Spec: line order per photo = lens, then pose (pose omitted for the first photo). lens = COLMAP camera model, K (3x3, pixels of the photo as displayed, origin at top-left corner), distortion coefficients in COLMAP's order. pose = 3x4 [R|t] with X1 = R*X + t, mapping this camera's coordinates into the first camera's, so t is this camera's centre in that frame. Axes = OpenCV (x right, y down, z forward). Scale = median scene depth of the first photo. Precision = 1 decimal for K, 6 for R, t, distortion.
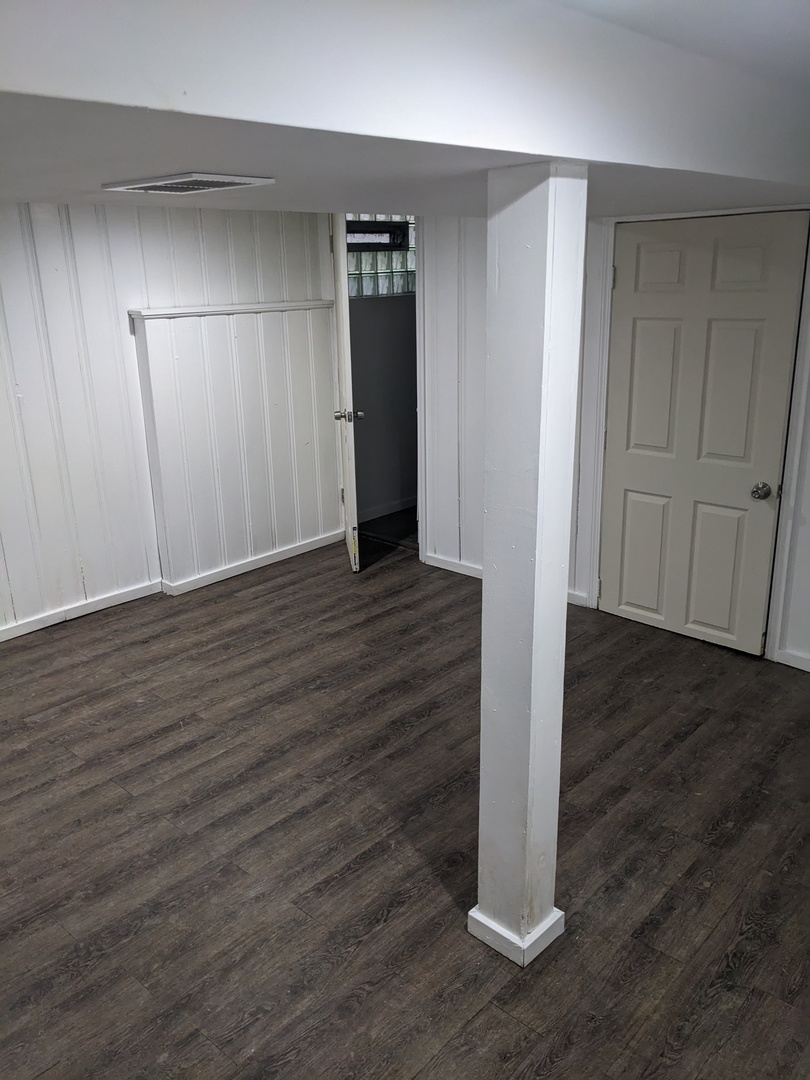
lens RADIAL K [[852.1, 0, 410.8], [0, 852.1, 540.9], [0, 0, 1]] dist [0.045336, -0.046302]
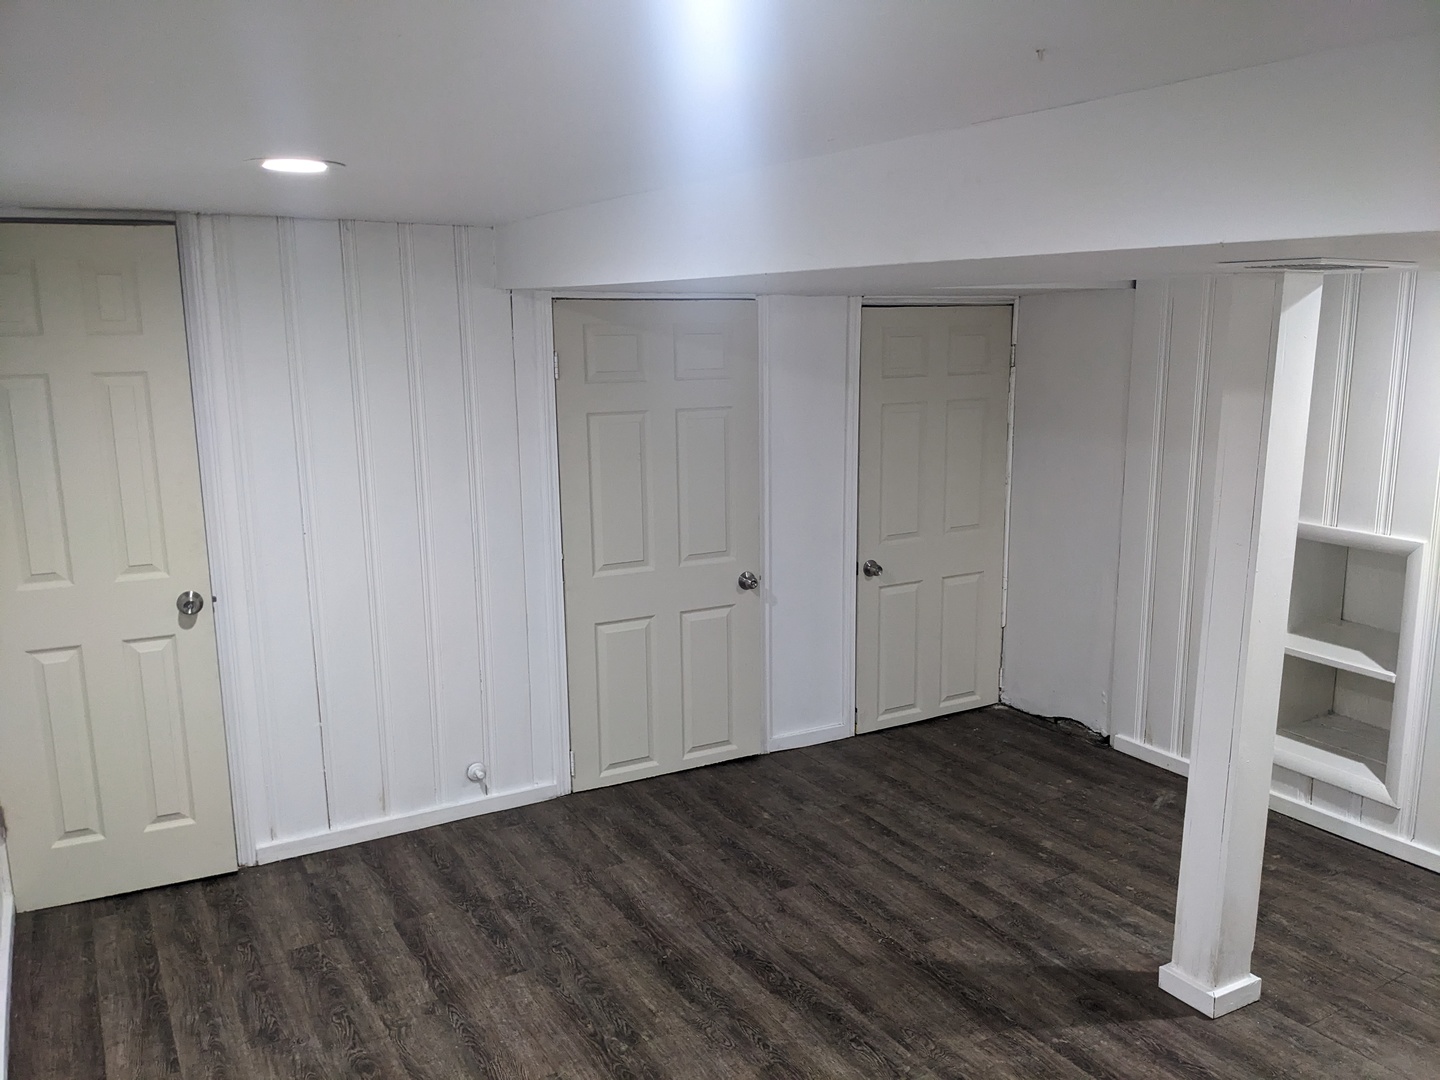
lens RADIAL K [[1136.2, 0, 729.5], [0, 1136.2, 533.4], [0, 0, 1]] dist [0.045336, -0.046302]
pose [[0.299514, -0.149847, 0.942251, -0.745813], [0.283743, 0.956895, 0.061983, -0.184379], [-0.910923, 0.248793, 0.329121, 0.563086]]
